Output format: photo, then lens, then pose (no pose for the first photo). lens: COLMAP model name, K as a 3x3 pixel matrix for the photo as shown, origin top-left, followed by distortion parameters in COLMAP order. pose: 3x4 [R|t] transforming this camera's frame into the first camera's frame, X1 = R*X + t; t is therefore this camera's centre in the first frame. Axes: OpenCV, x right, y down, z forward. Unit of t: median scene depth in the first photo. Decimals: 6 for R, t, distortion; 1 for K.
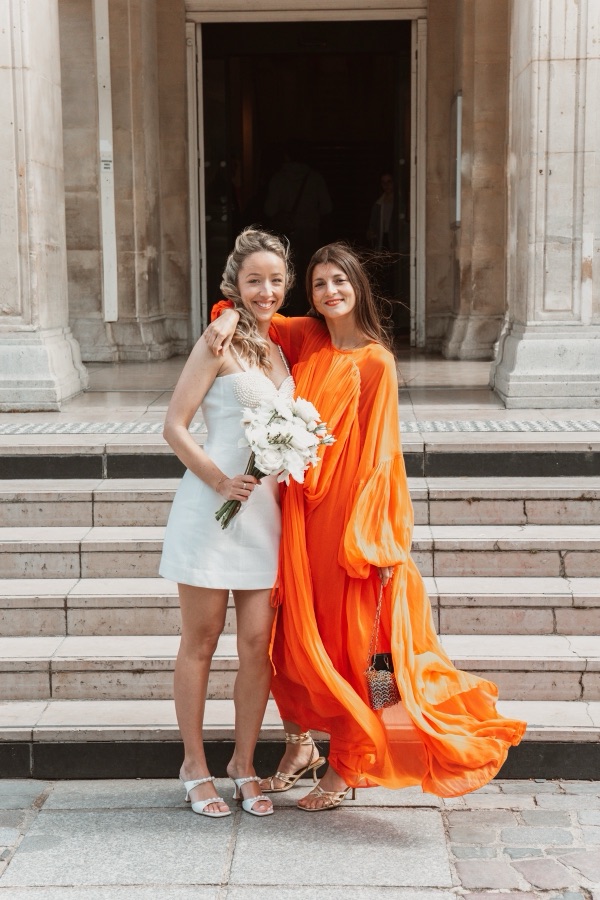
lens RADIAL K [[1550.1, 0, 289.7], [0, 1550.1, 448.4], [0, 0, 1]] dist [0.160055, 0.132200]
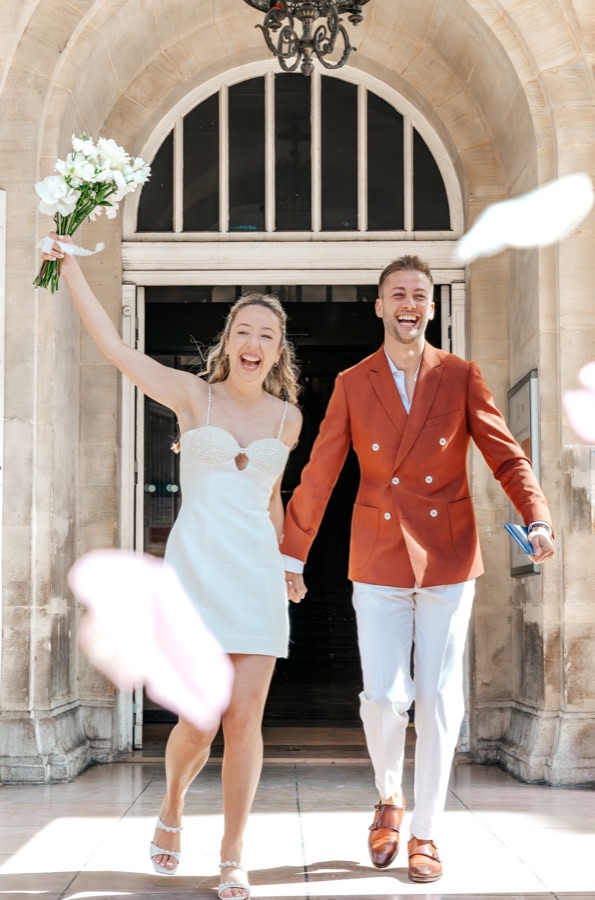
lens RADIAL K [[2042.2, 0, 297.5], [0, 2042.2, 450.0], [0, 0, 1]] dist [0.062077, 0.077140]
pose [[0.999713, 0.010718, 0.021416, -0.008698], [-0.006224, 0.979814, -0.199815, -0.021094], [-0.023125, 0.199624, 0.979600, 0.153715]]
